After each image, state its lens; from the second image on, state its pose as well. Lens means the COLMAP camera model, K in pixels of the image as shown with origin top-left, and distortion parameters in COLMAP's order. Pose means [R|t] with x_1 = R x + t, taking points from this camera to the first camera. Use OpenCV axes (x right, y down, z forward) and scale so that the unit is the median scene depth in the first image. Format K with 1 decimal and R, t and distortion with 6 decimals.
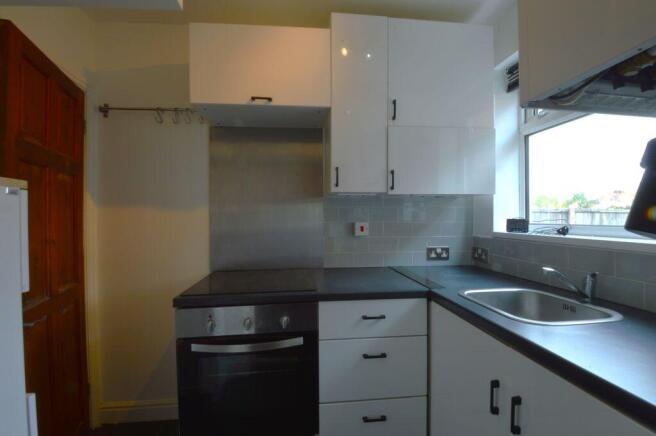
lens RADIAL K [[296.4, 0, 328.0], [0, 296.4, 218.0], [0, 0, 1]] dist [-0.002412, -0.013402]
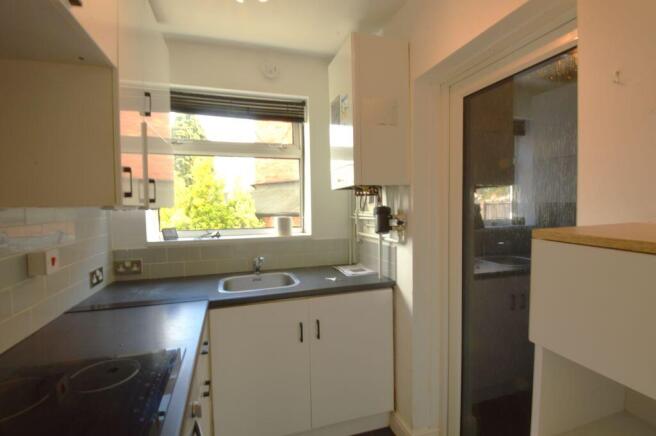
lens RADIAL K [[296.4, 0, 328.0], [0, 296.4, 218.0], [0, 0, 1]] dist [-0.002412, -0.013402]
pose [[-0.185202, -0.031694, 0.982189, -0.557195], [0.010096, 0.999366, 0.034152, -0.064536], [-0.982649, 0.016241, -0.184764, 0.558286]]
